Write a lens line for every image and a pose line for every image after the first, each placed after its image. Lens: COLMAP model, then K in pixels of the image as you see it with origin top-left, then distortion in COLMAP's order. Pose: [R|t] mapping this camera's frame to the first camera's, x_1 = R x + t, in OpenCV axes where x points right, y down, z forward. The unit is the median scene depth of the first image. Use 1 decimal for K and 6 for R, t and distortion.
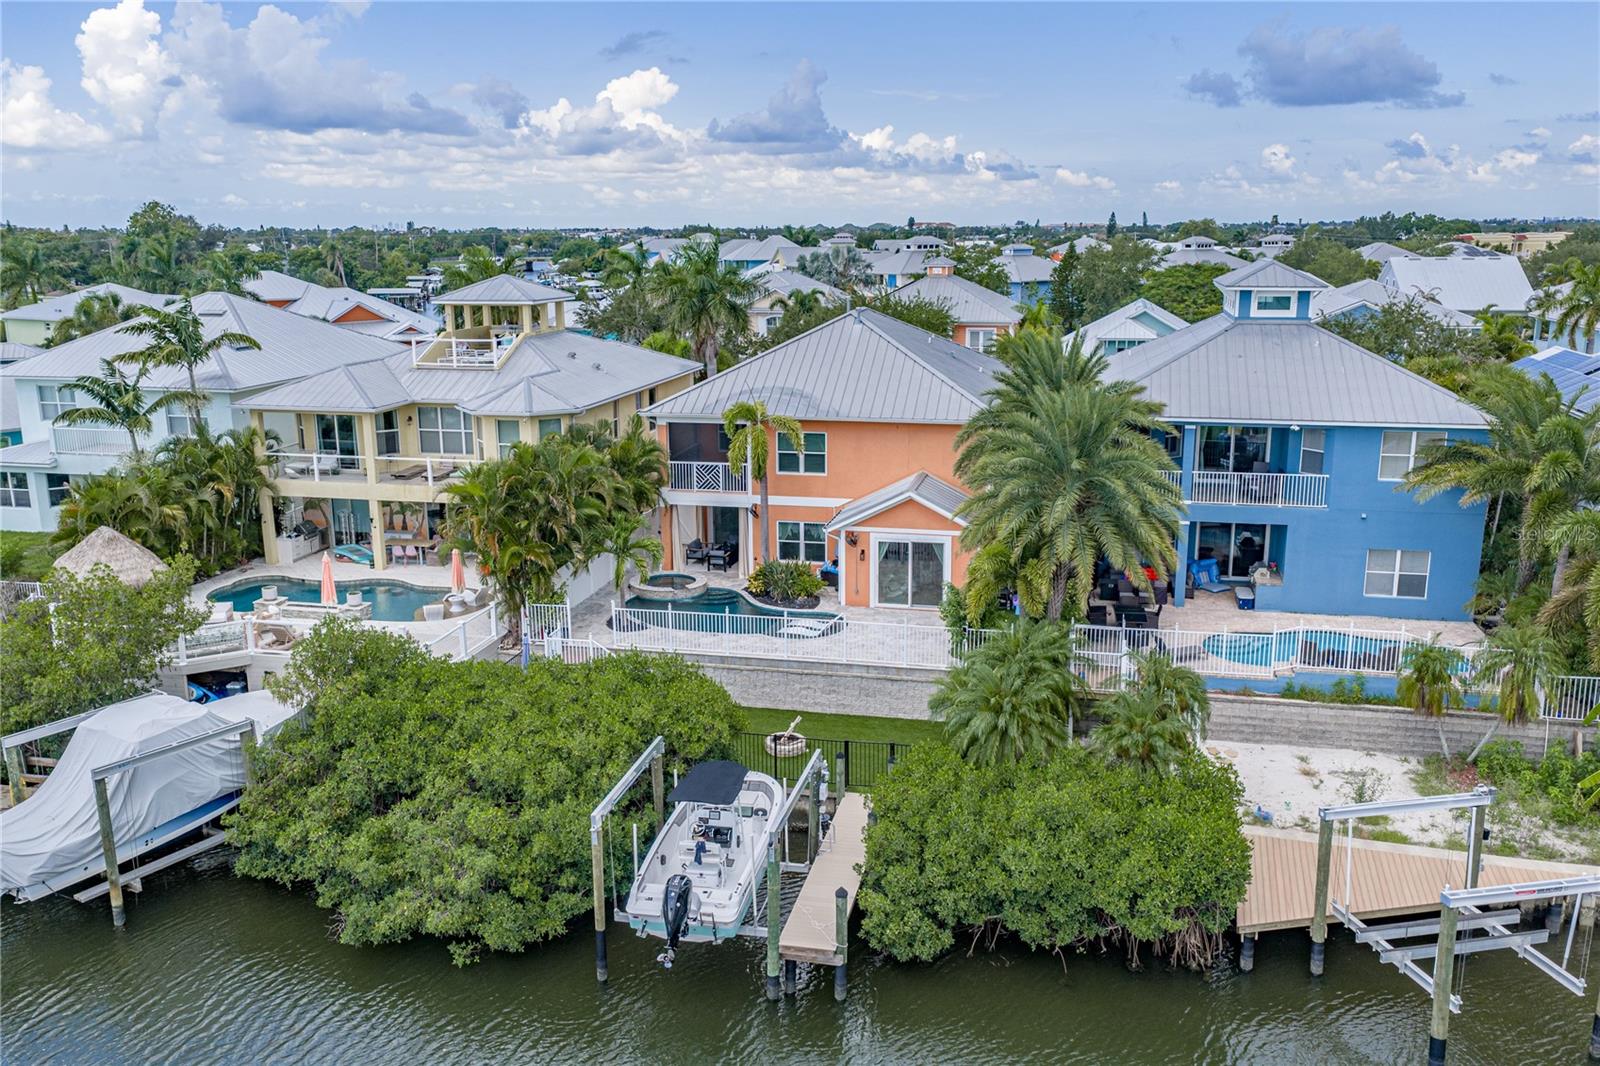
lens RADIAL K [[1325.4, 0, 800.0], [0, 1325.4, 533.0], [0, 0, 1]] dist [0.027261, 0.003201]
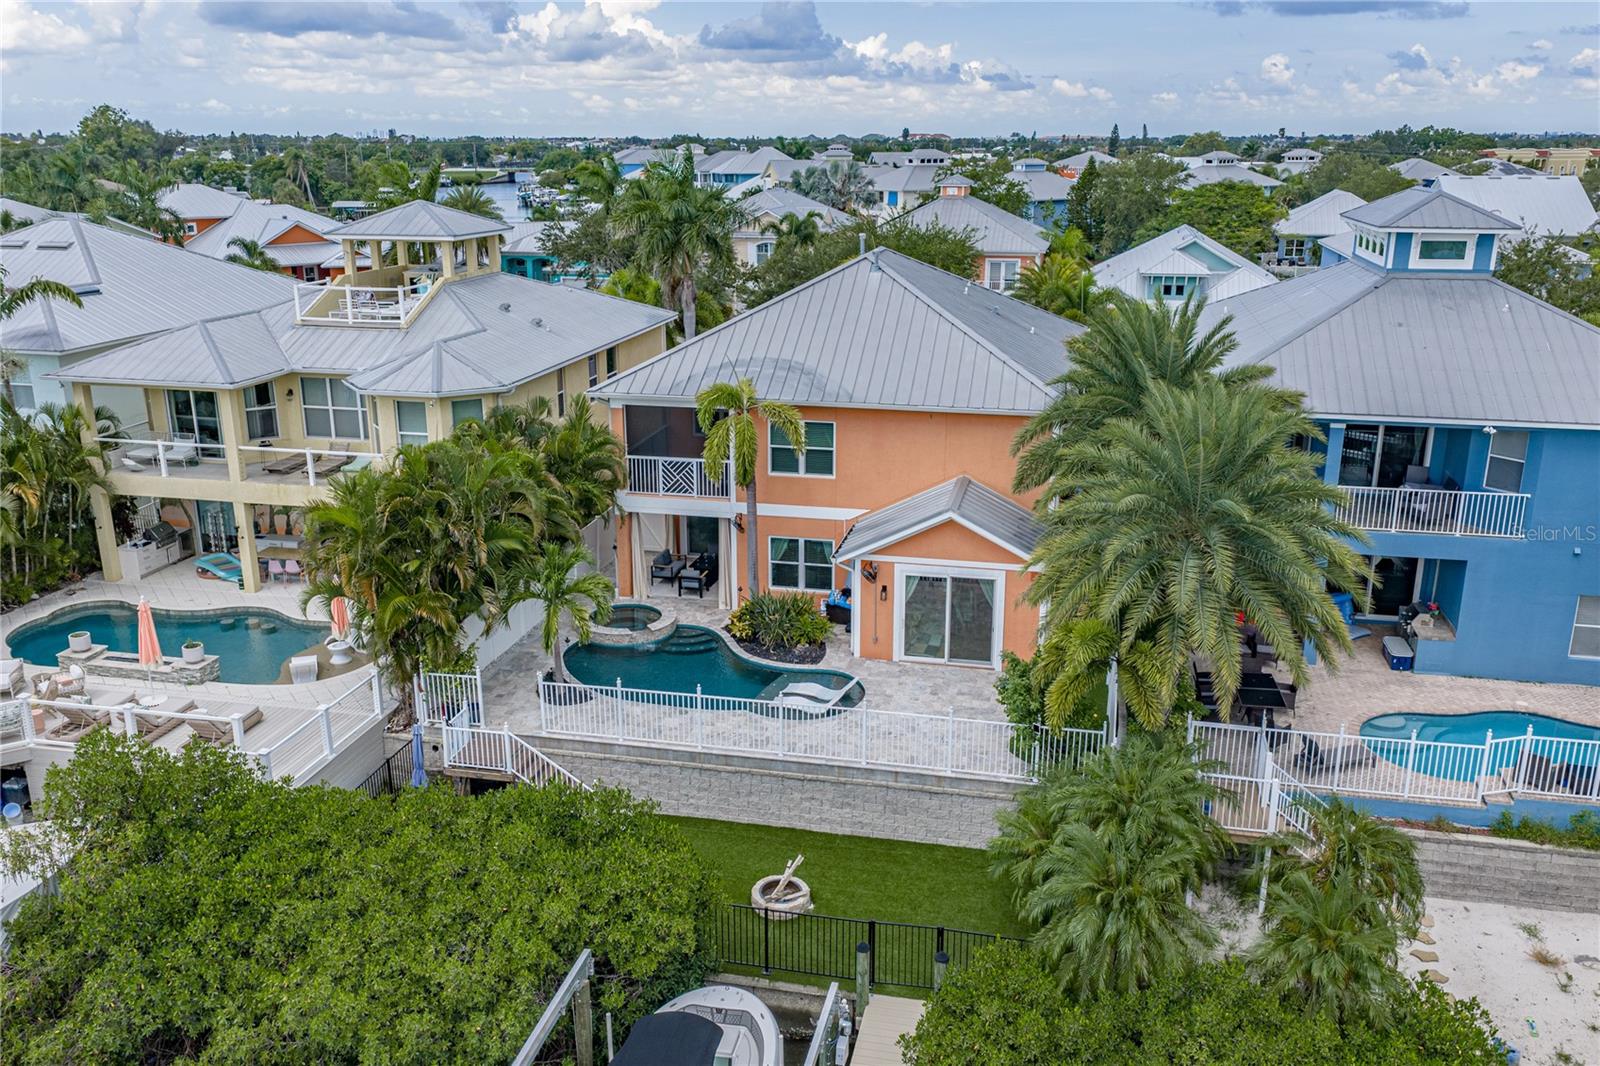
lens RADIAL K [[1325.4, 0, 800.0], [0, 1325.4, 533.0], [0, 0, 1]] dist [0.027261, 0.003201]
pose [[0.999963, 0.004342, 0.007373, -0.005567], [-0.004795, 0.998025, 0.062633, -0.063506], [-0.007086, -0.062666, 0.998009, 0.263742]]
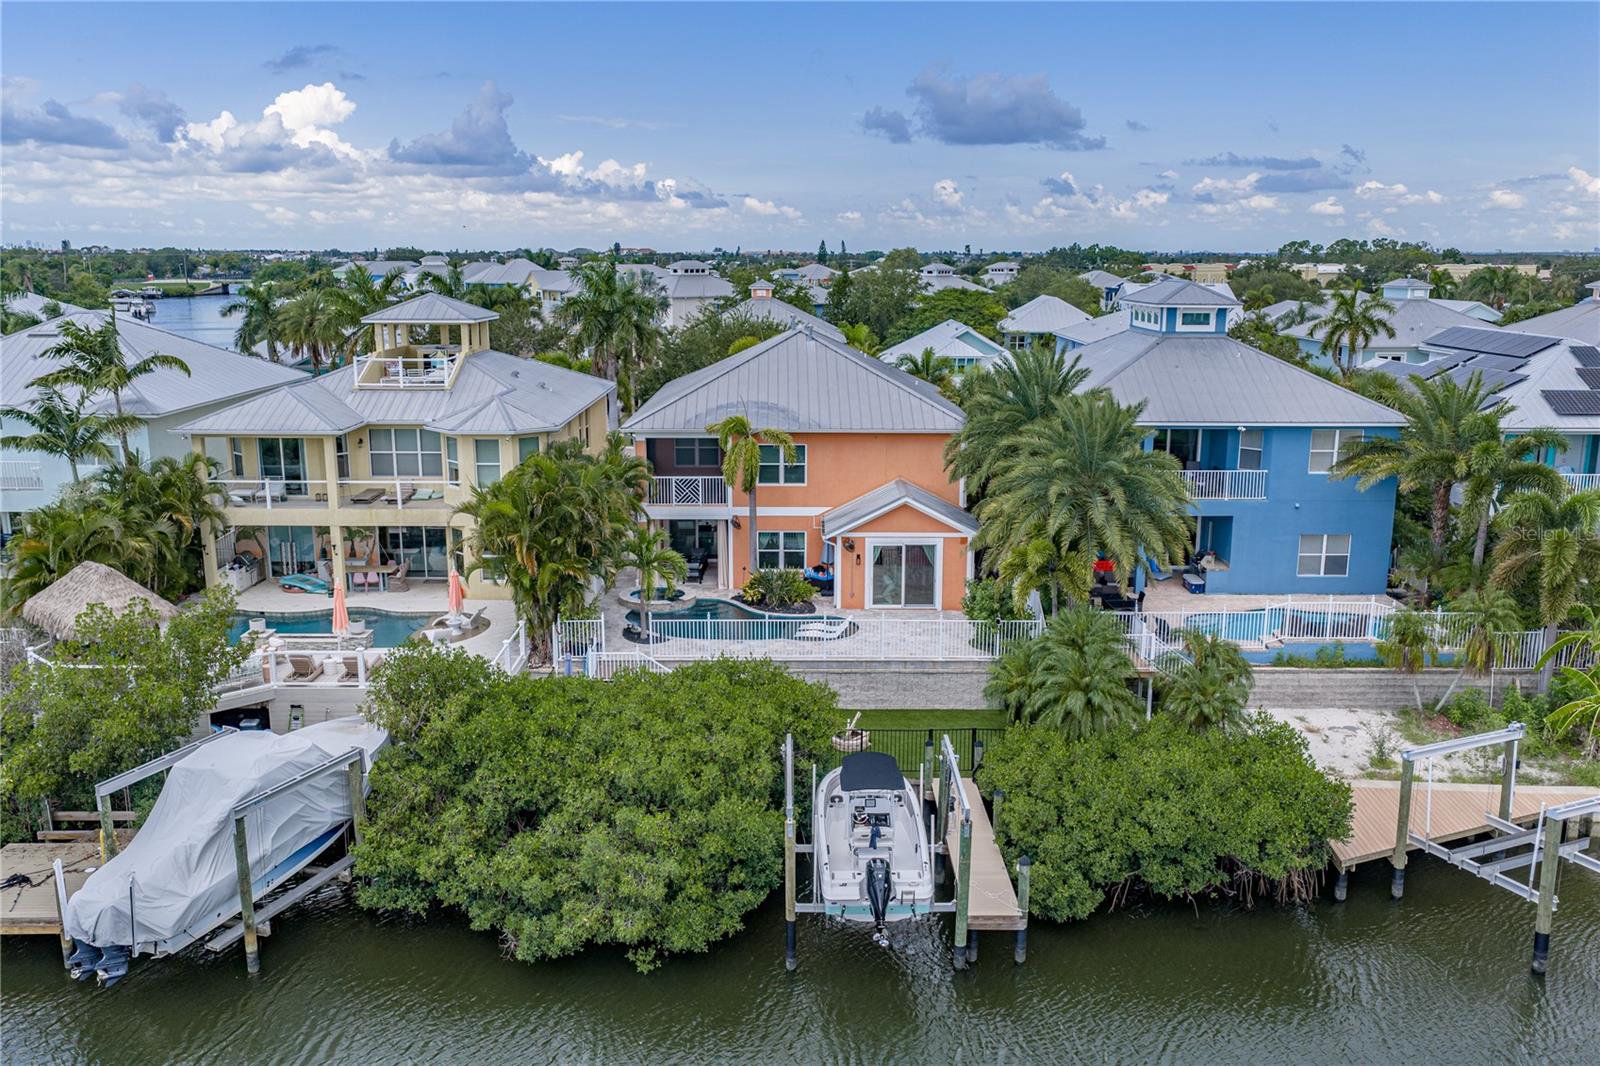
lens RADIAL K [[1316.4, 0, 800.0], [0, 1316.4, 533.0], [0, 0, 1]] dist [0.029134, 0.002169]
pose [[0.975470, -0.037576, 0.216902, -0.224213], [0.041322, 0.999064, -0.012761, 0.007185], [-0.216220, 0.021411, 0.976110, -0.005592]]
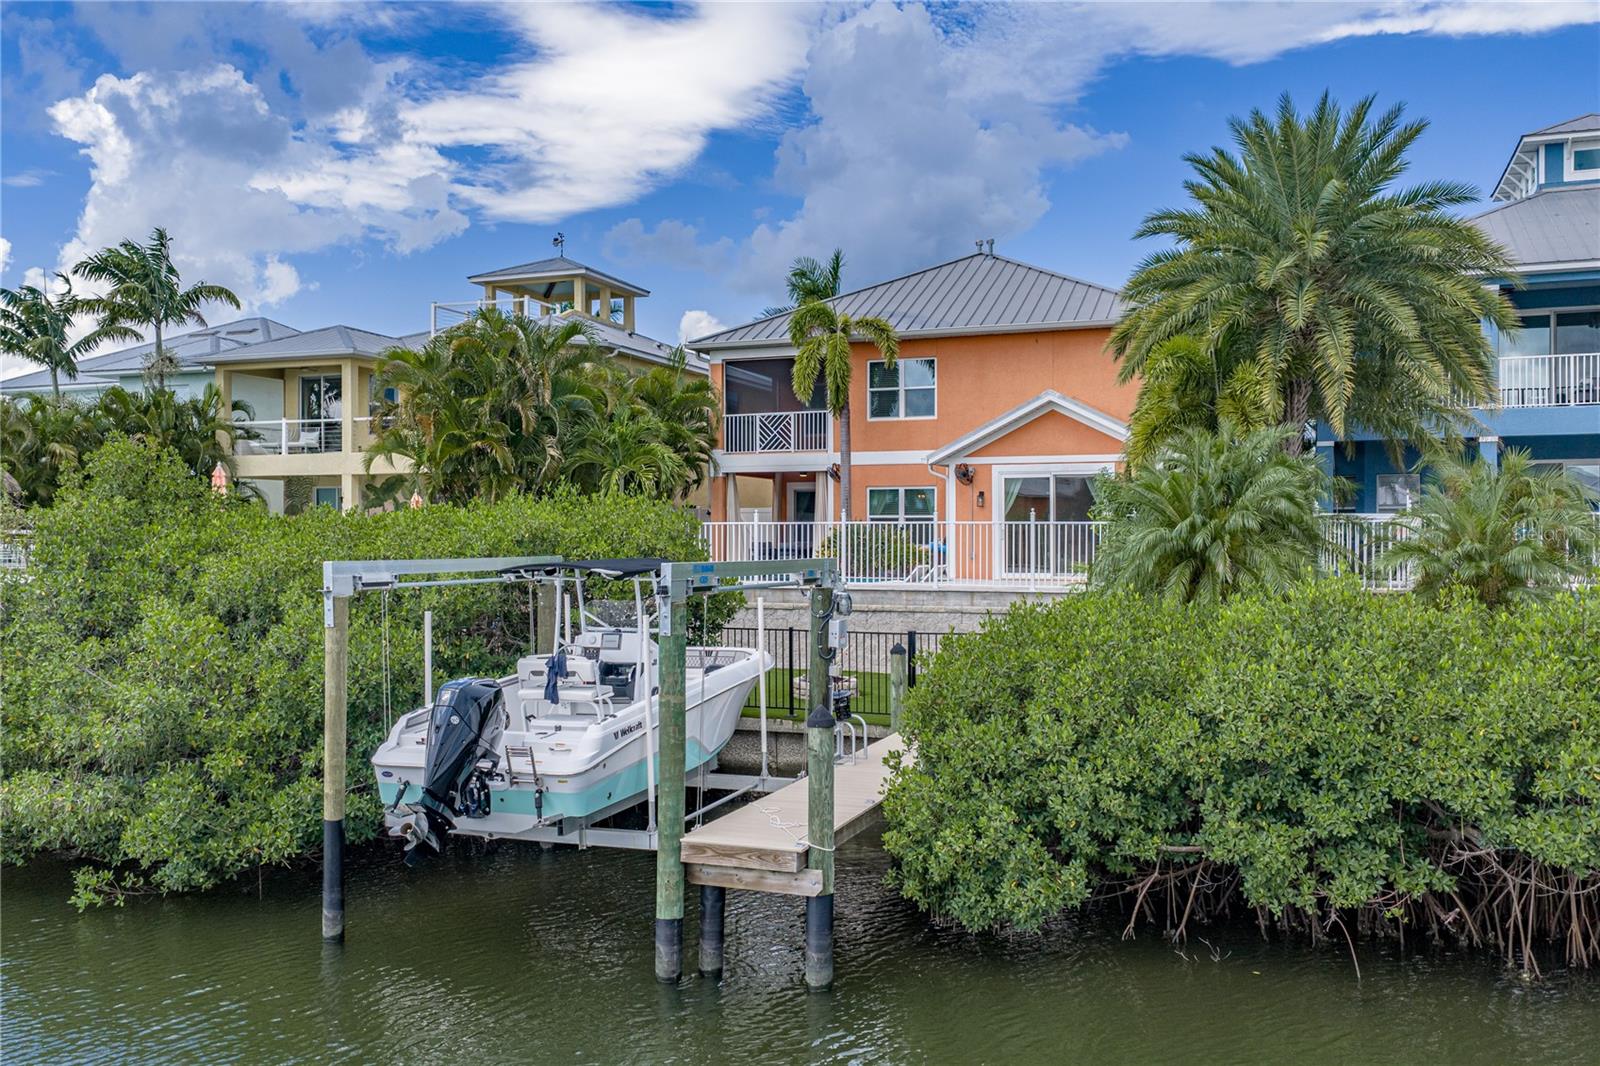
lens RADIAL K [[1325.4, 0, 800.0], [0, 1325.4, 533.0], [0, 0, 1]] dist [0.027261, 0.003201]
pose [[0.989609, 0.005666, -0.143671, 0.053547], [-0.037803, 0.974323, -0.221959, 0.188683], [0.138724, 0.225084, 0.964413, 0.340617]]
